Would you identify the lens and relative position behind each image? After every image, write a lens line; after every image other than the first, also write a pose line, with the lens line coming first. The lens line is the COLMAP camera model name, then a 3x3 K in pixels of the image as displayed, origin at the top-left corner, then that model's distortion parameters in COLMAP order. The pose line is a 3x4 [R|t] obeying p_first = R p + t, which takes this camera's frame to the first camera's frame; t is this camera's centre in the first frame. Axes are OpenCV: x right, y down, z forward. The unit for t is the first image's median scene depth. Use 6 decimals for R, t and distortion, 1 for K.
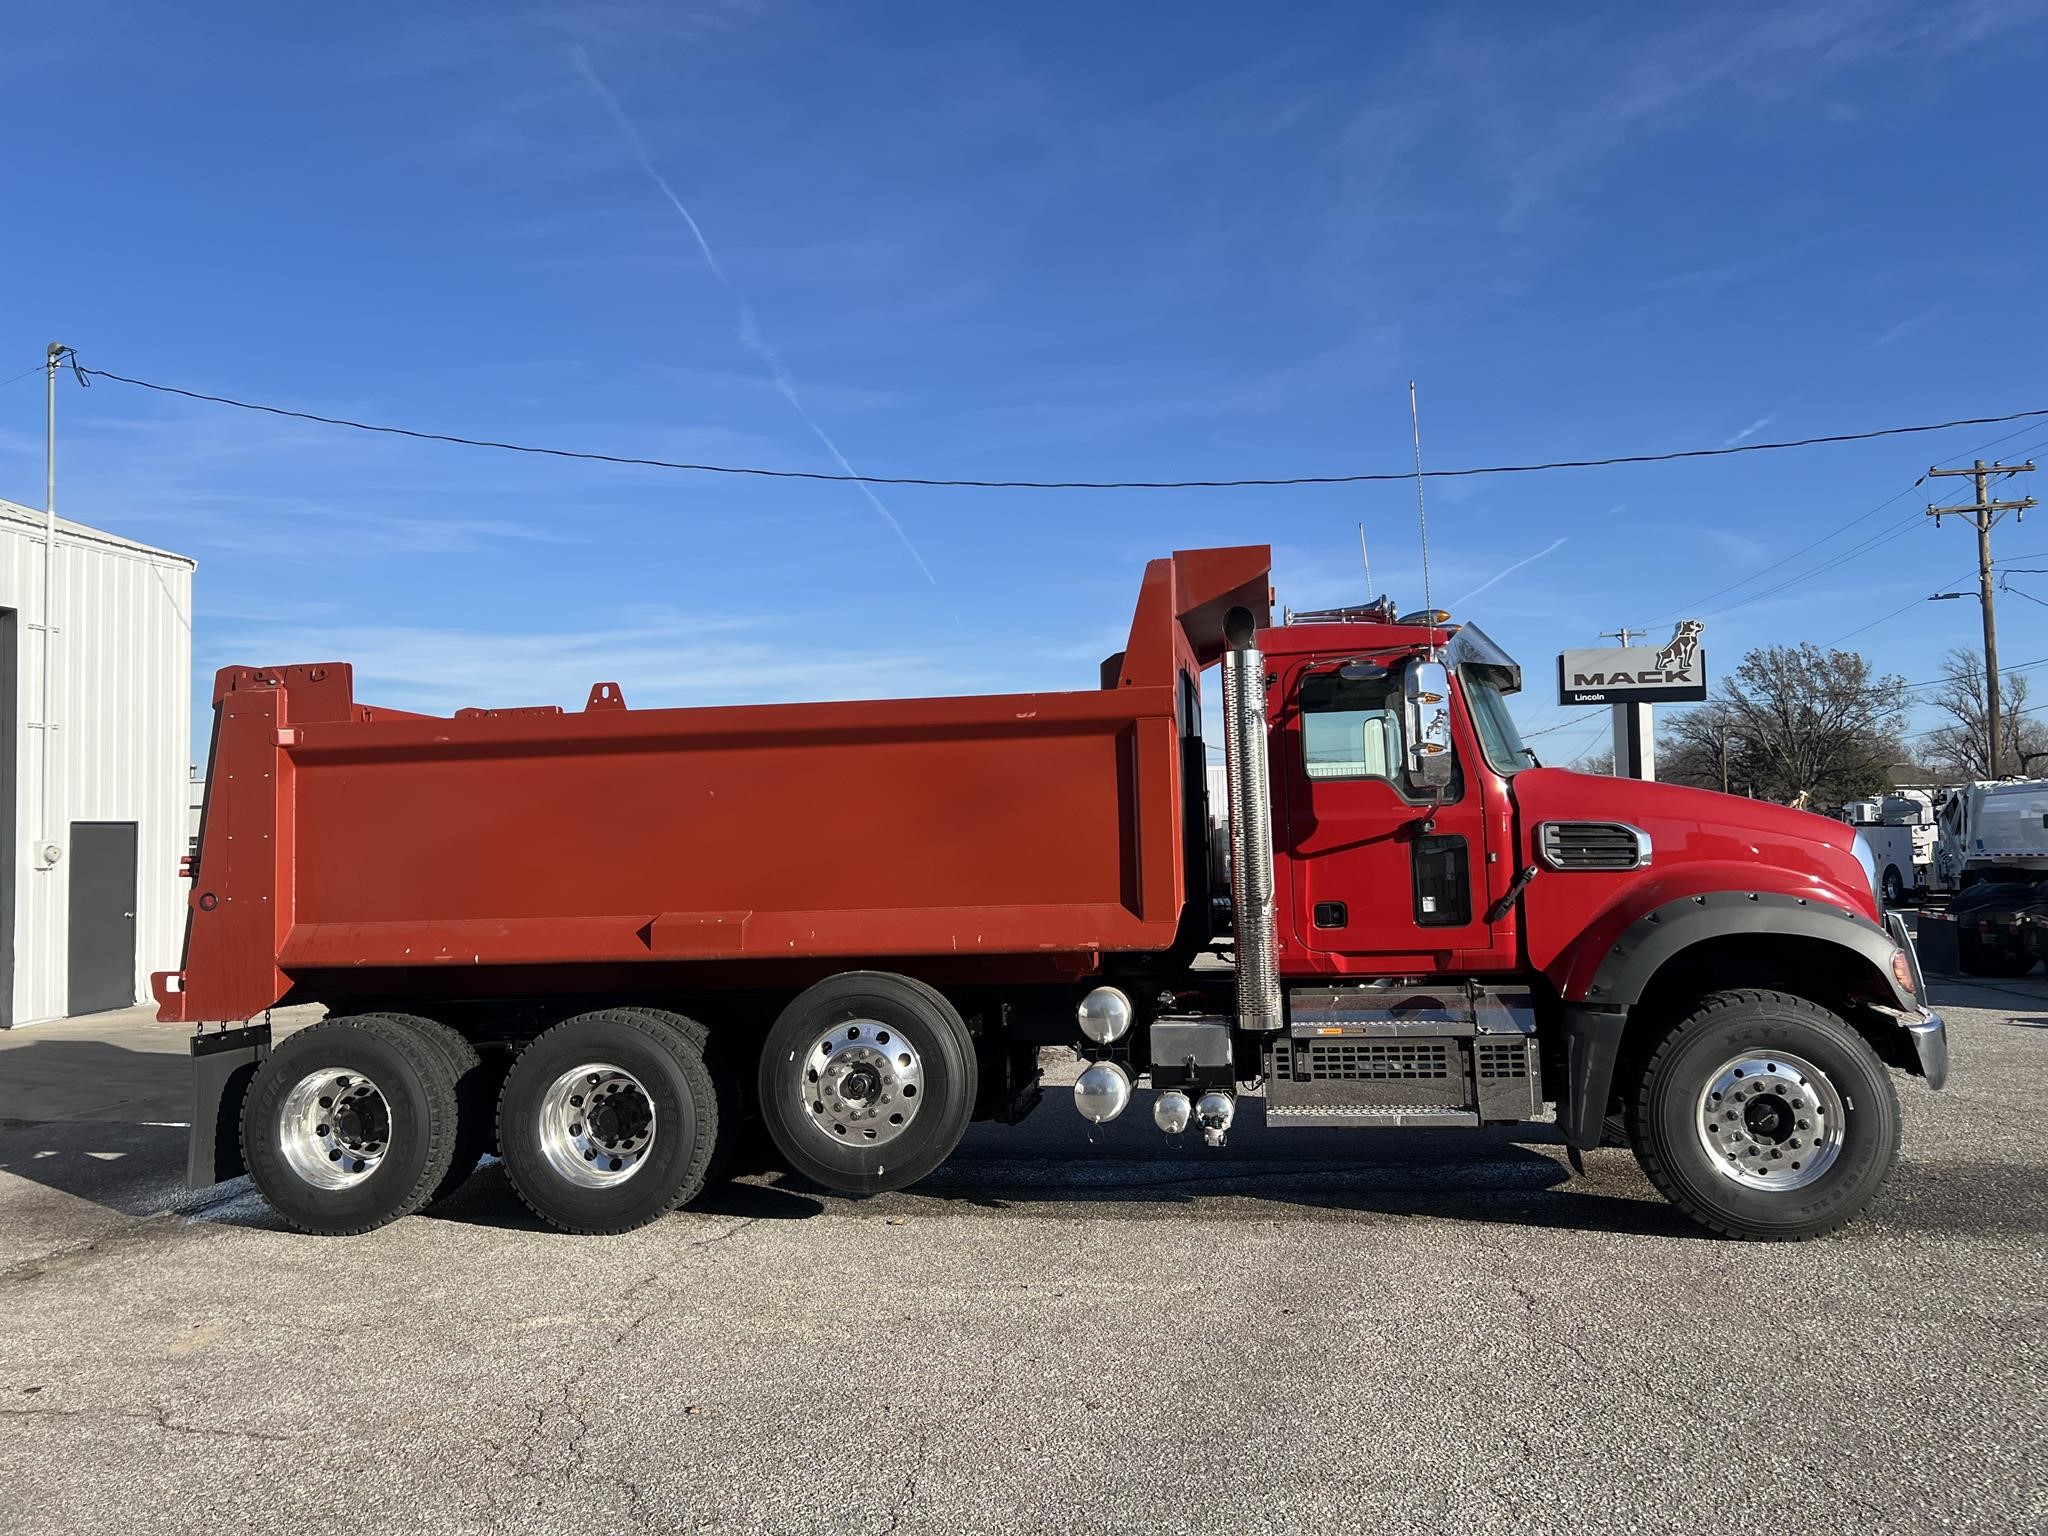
lens RADIAL K [[1629.0, 0, 1086.2], [0, 1629.0, 766.9], [0, 0, 1]] dist [0.003486, 0.003252]
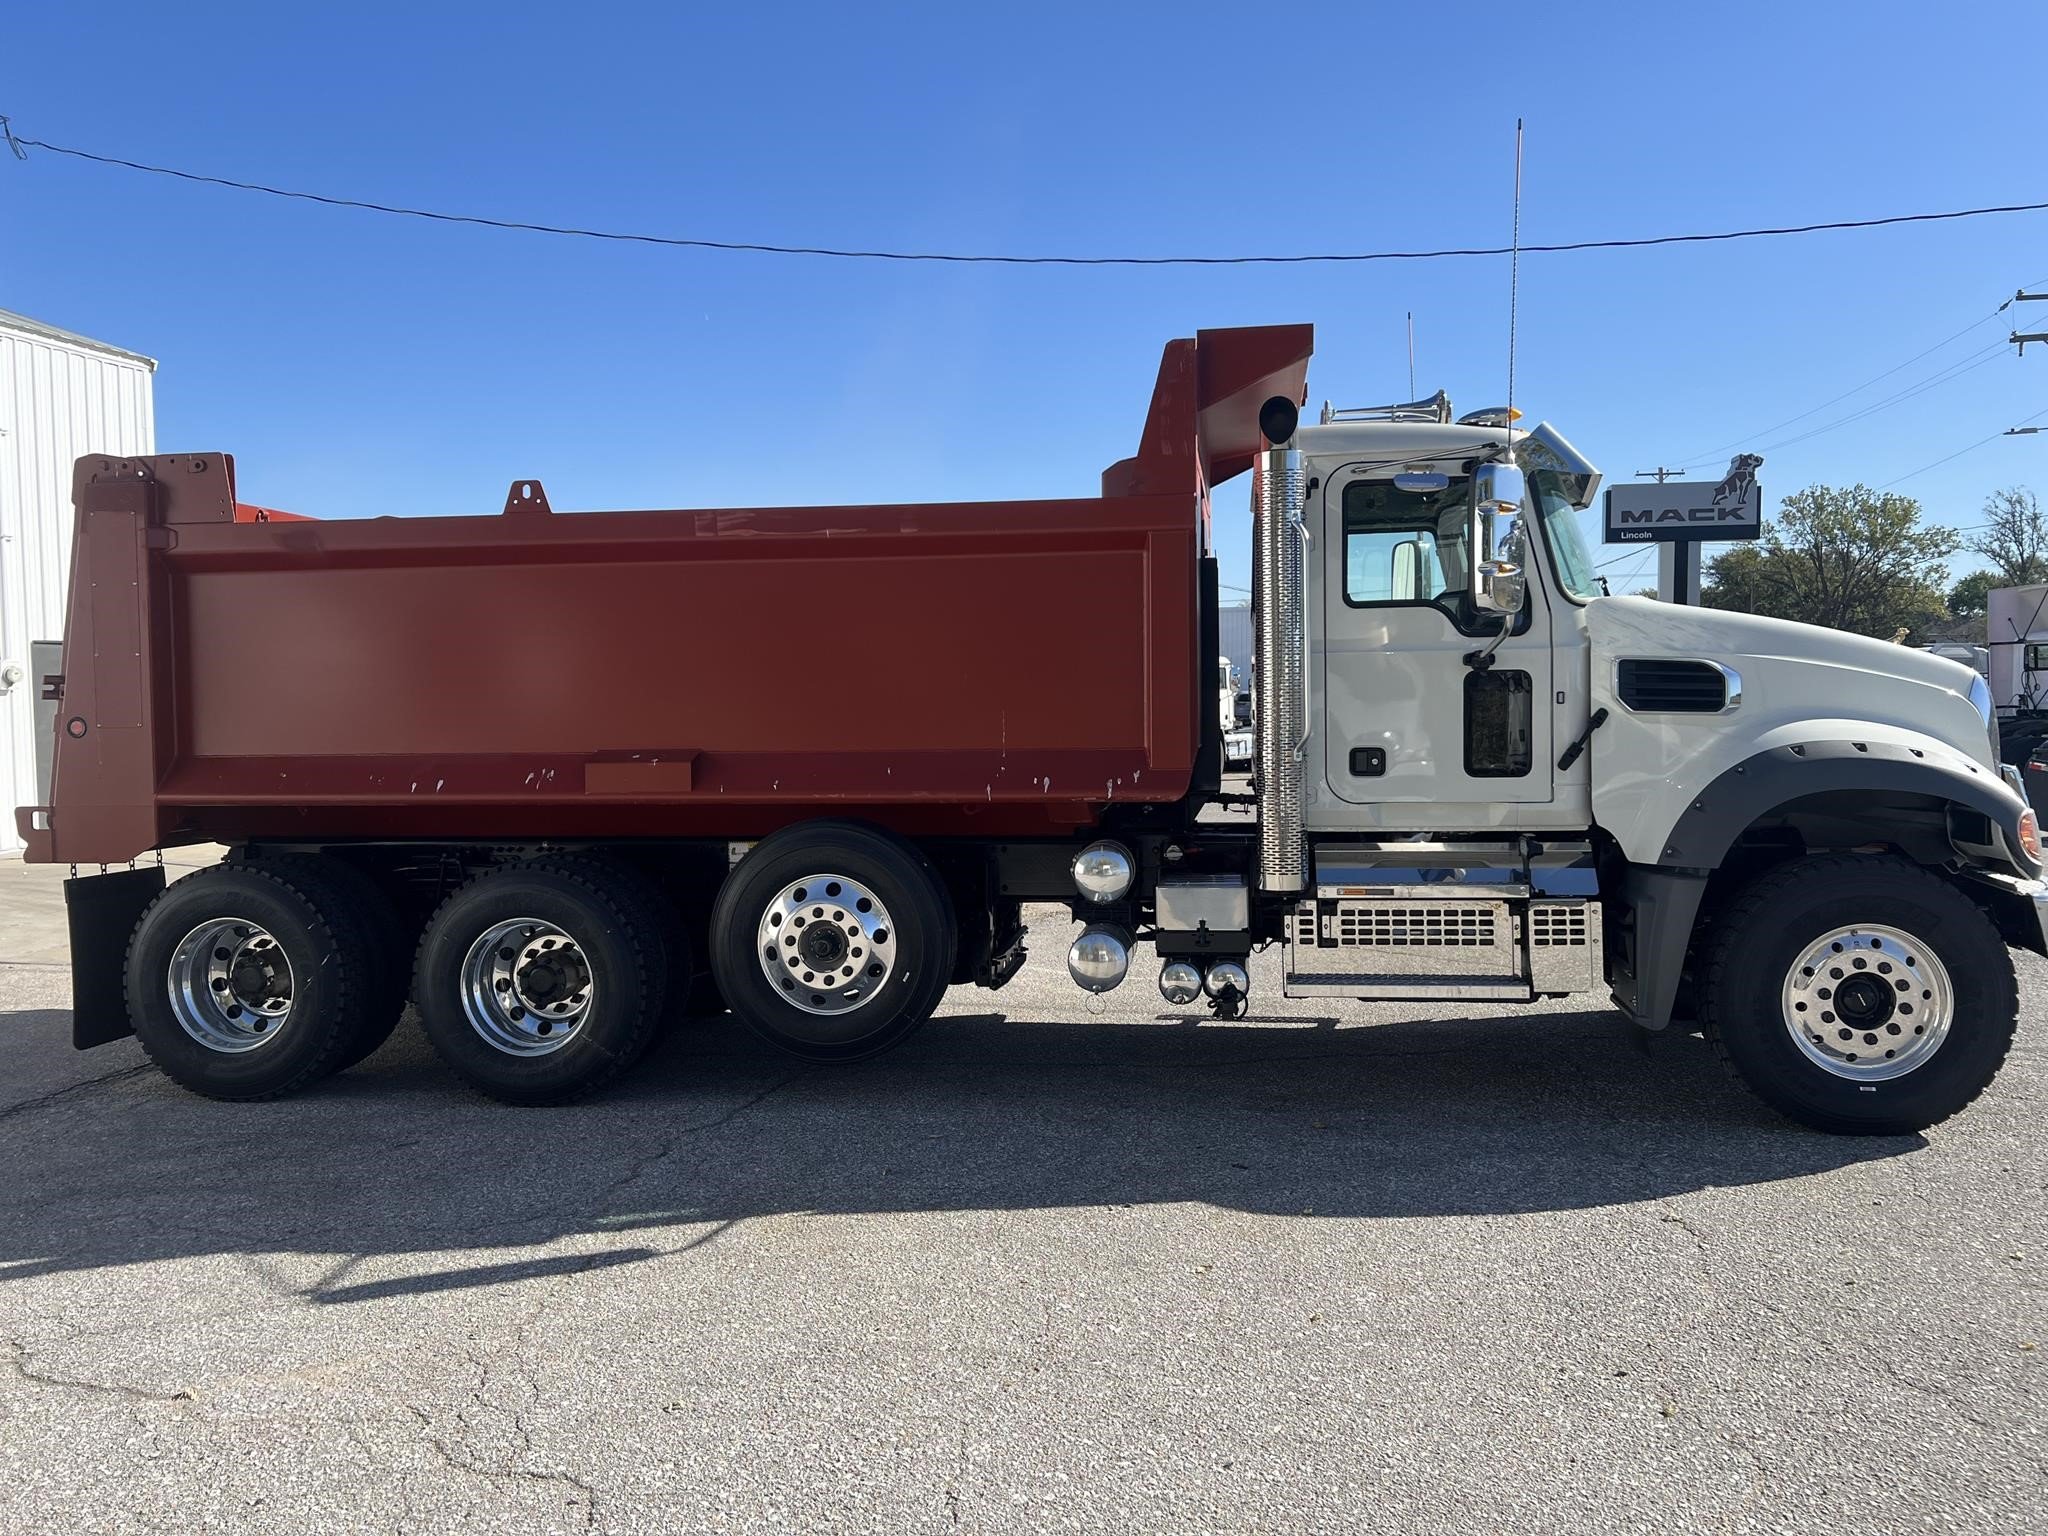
lens RADIAL K [[1513.2, 0, 1024.0], [0, 1513.2, 768.0], [0, 0, 1]] dist [0.211901, -0.326936]
pose [[0.997920, 0.015780, -0.062506, 0.017698], [-0.009221, 0.994549, 0.103860, 0.010633], [0.063804, -0.103068, 0.992626, 0.171936]]
